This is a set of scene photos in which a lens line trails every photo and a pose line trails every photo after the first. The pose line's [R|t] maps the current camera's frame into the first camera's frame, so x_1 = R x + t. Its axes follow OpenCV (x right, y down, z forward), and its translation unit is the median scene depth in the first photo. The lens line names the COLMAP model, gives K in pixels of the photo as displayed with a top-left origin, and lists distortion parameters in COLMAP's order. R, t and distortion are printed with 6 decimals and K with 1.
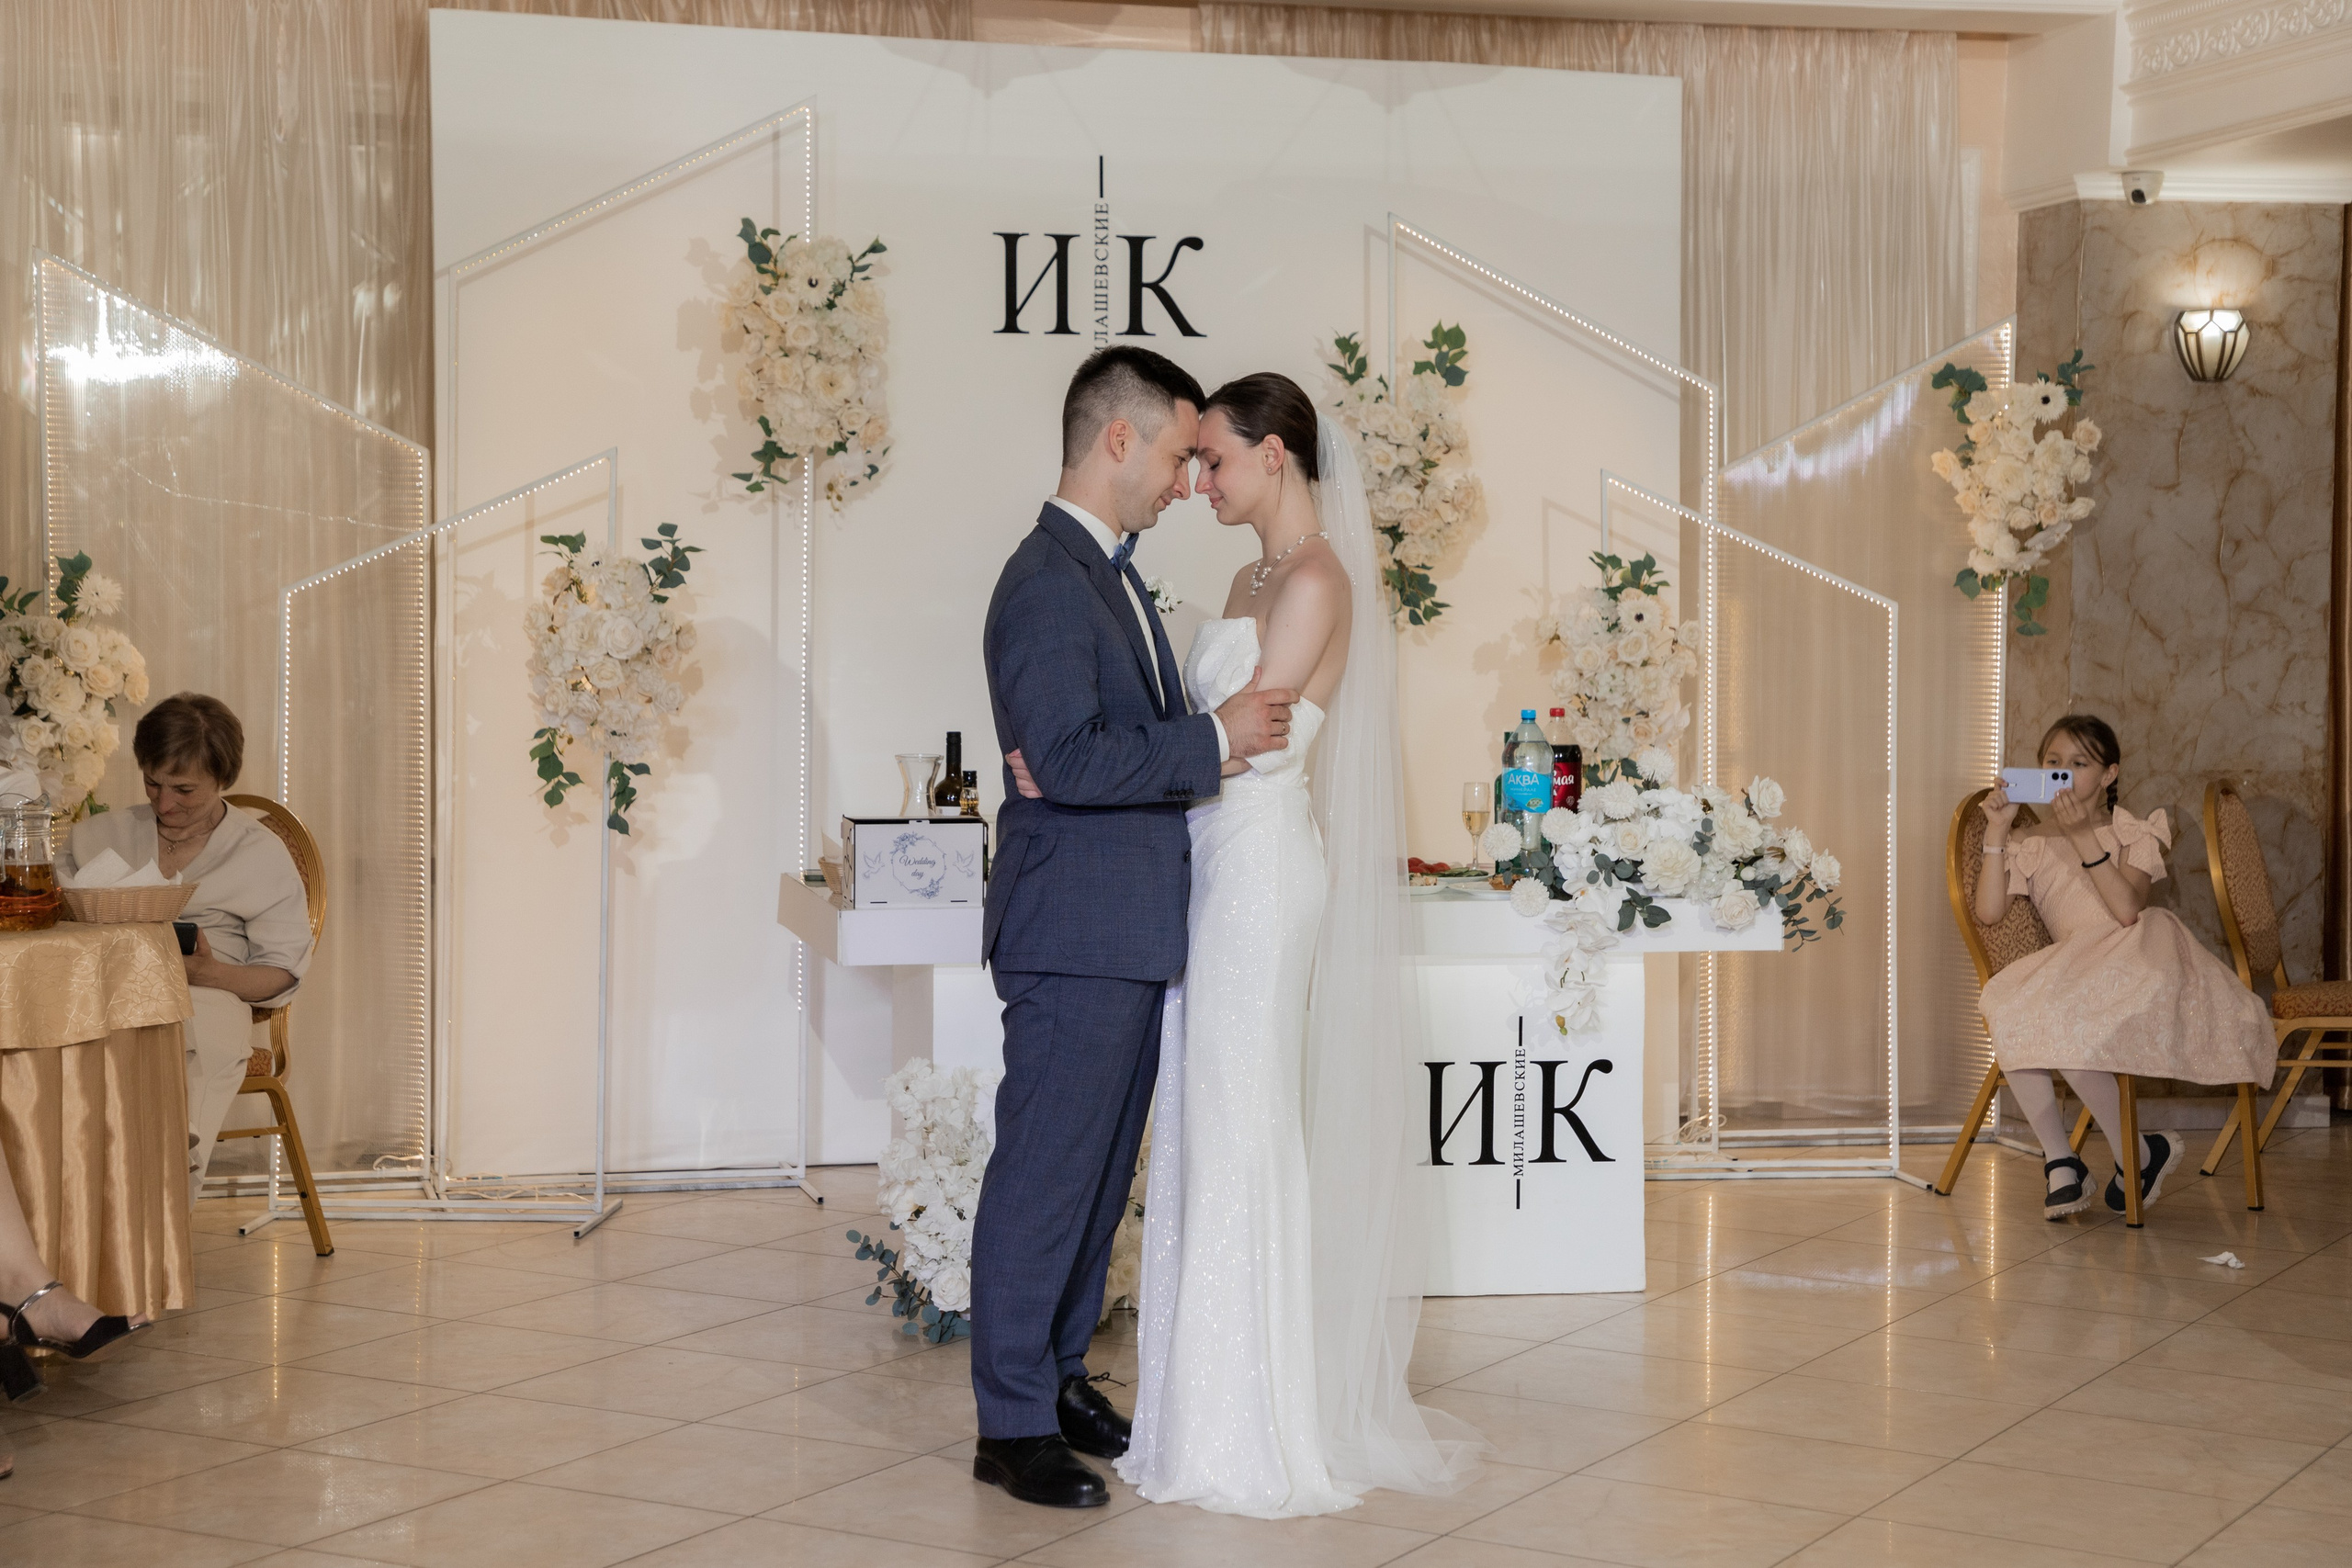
lens RADIAL K [[3650.6, 0, 1166.3], [0, 3650.6, 736.4], [0, 0, 1]] dist [0.305431, -0.125680]
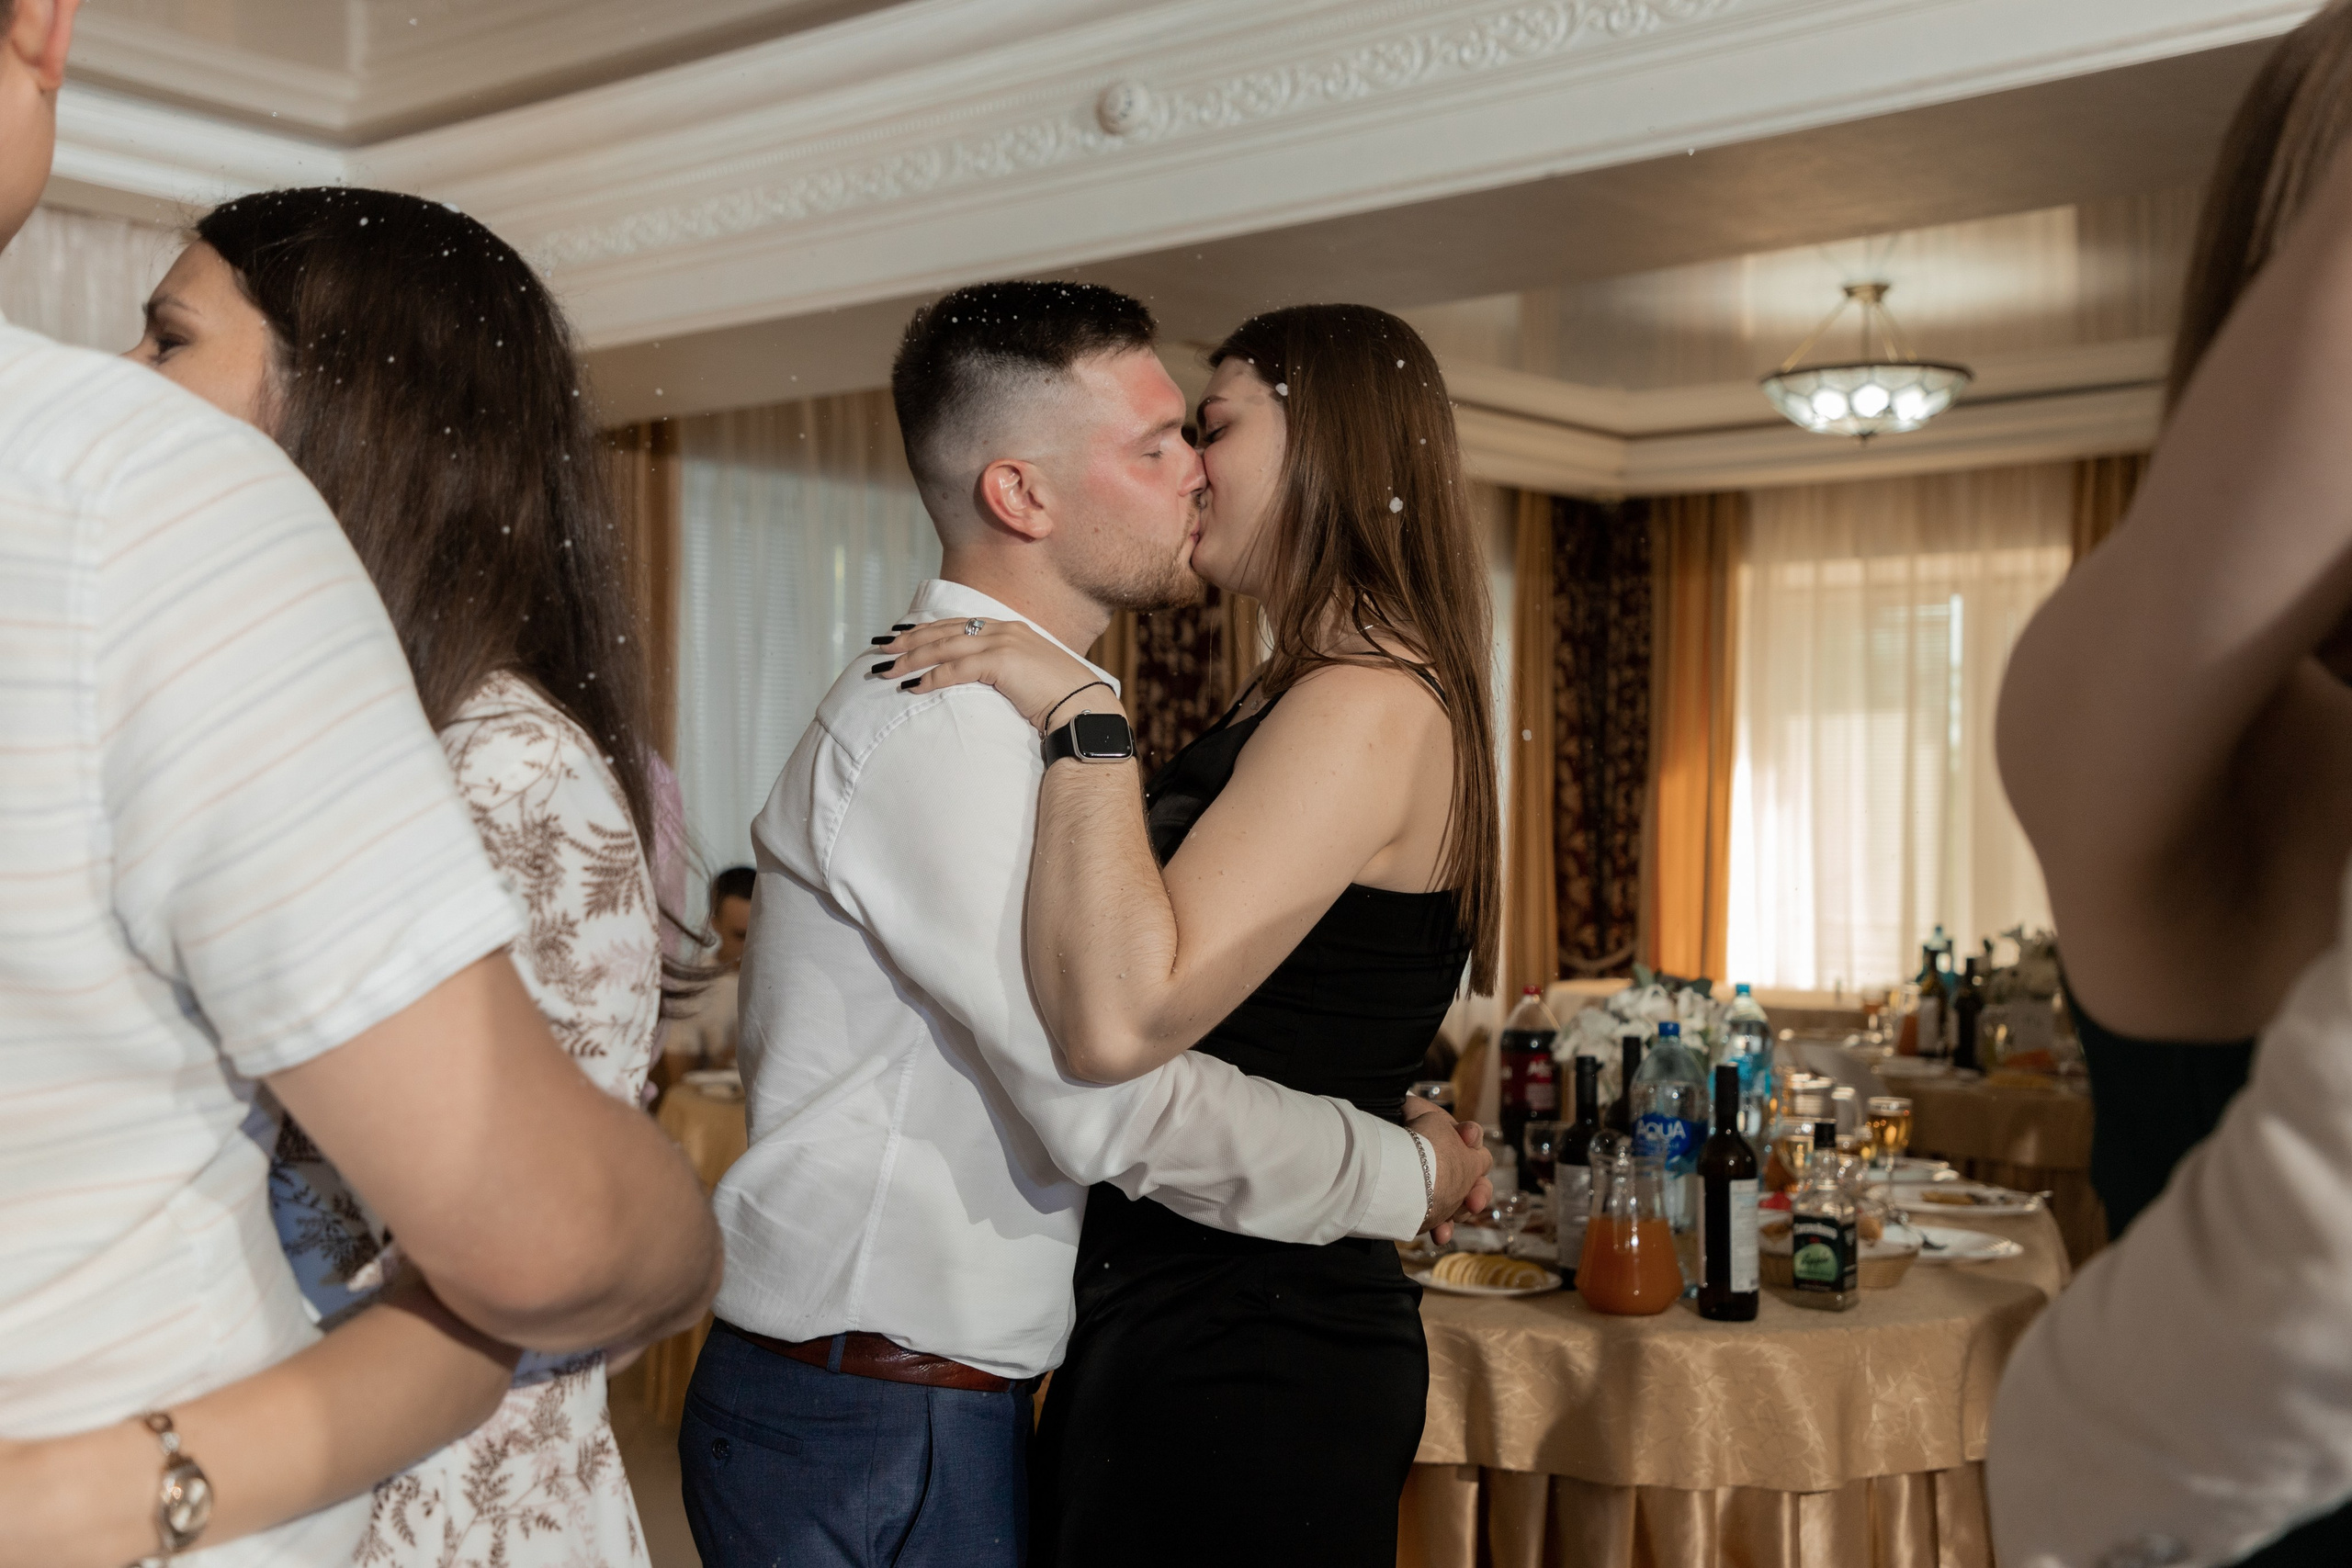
lens RADIAL K [[2684.3, 0, 1170.9], [0, 2684.3, 799.1], [0, 0, 1]] dist [0.126459, 0.009011]
pose [[0.838970, 0.009961, 0.544087, 0.045476], [0.012133, 0.999242, -0.037002, -0.013944], [-0.544043, 0.037645, 0.838213, 0.295311]]
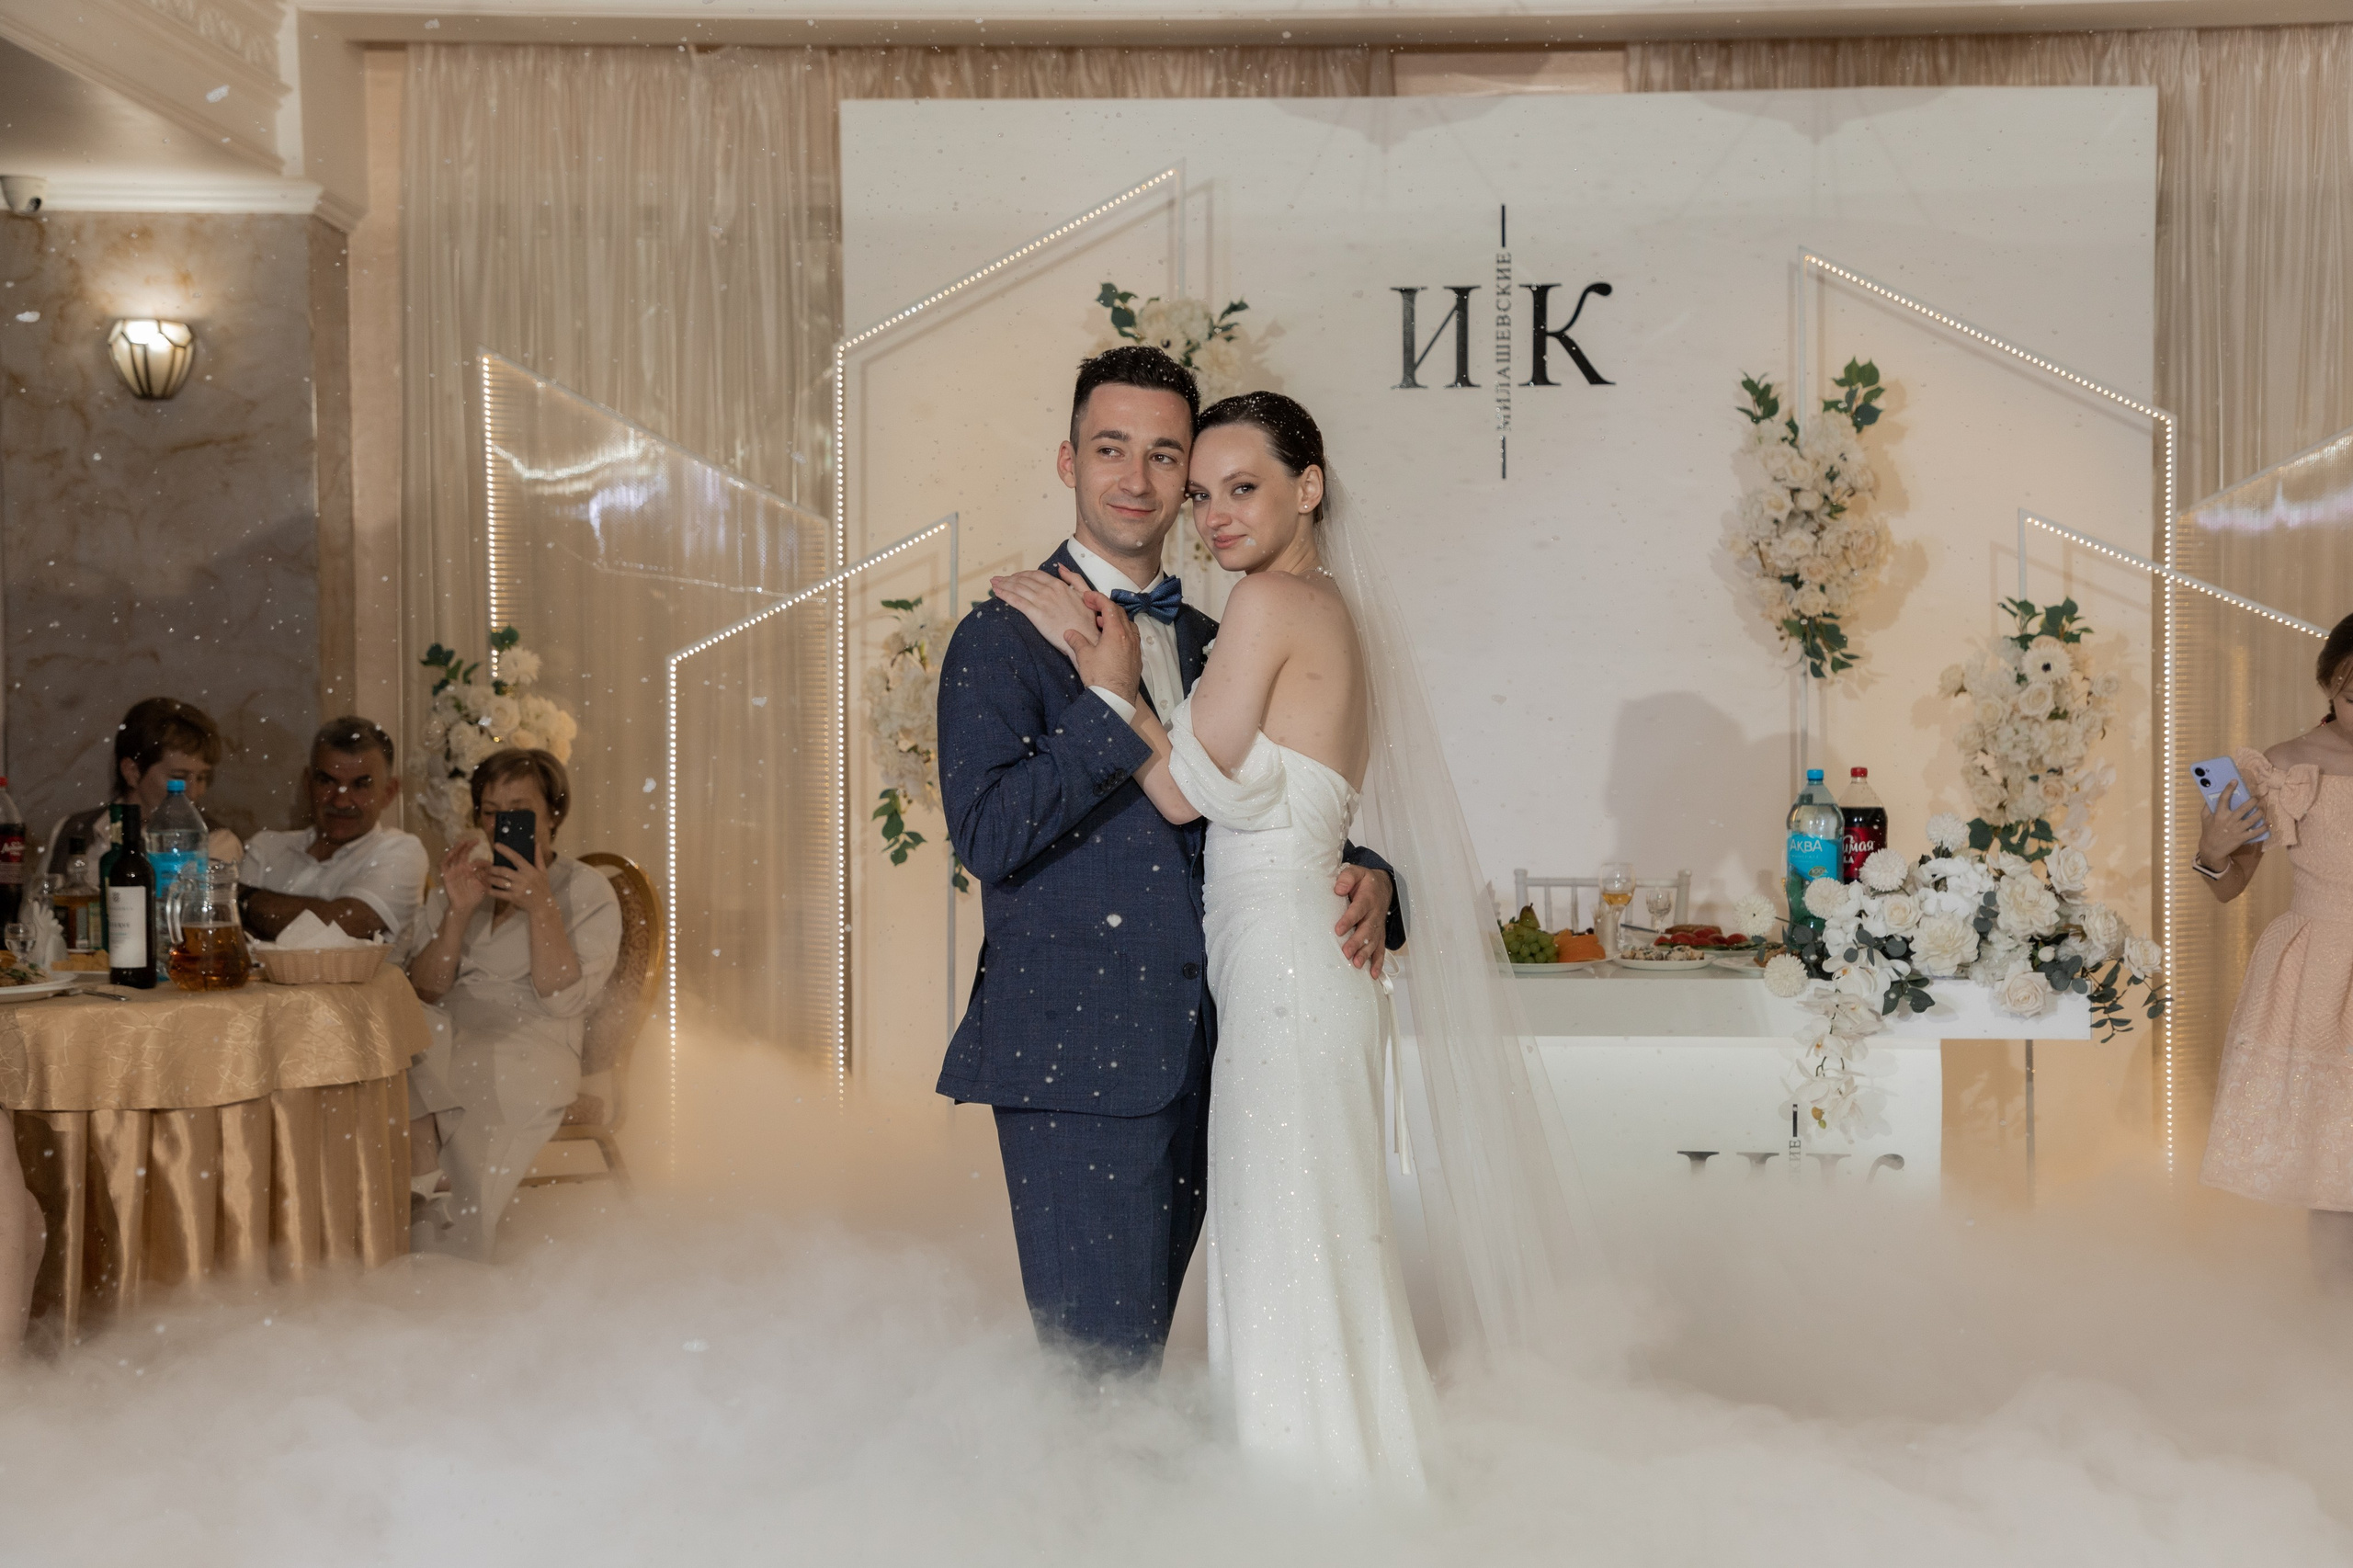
lens RADIAL K [[3161.9, 0, 1216.7], [0, 3161.9, 789.2], [0, 0, 1]] dist [0.186279, 0.033118]
pose [[0.959466, 0.000089, -0.281825, 0.147674], [0.000415, 0.999998, 0.001732, -0.003161], [0.281825, -0.001779, 0.959464, 0.160020]]
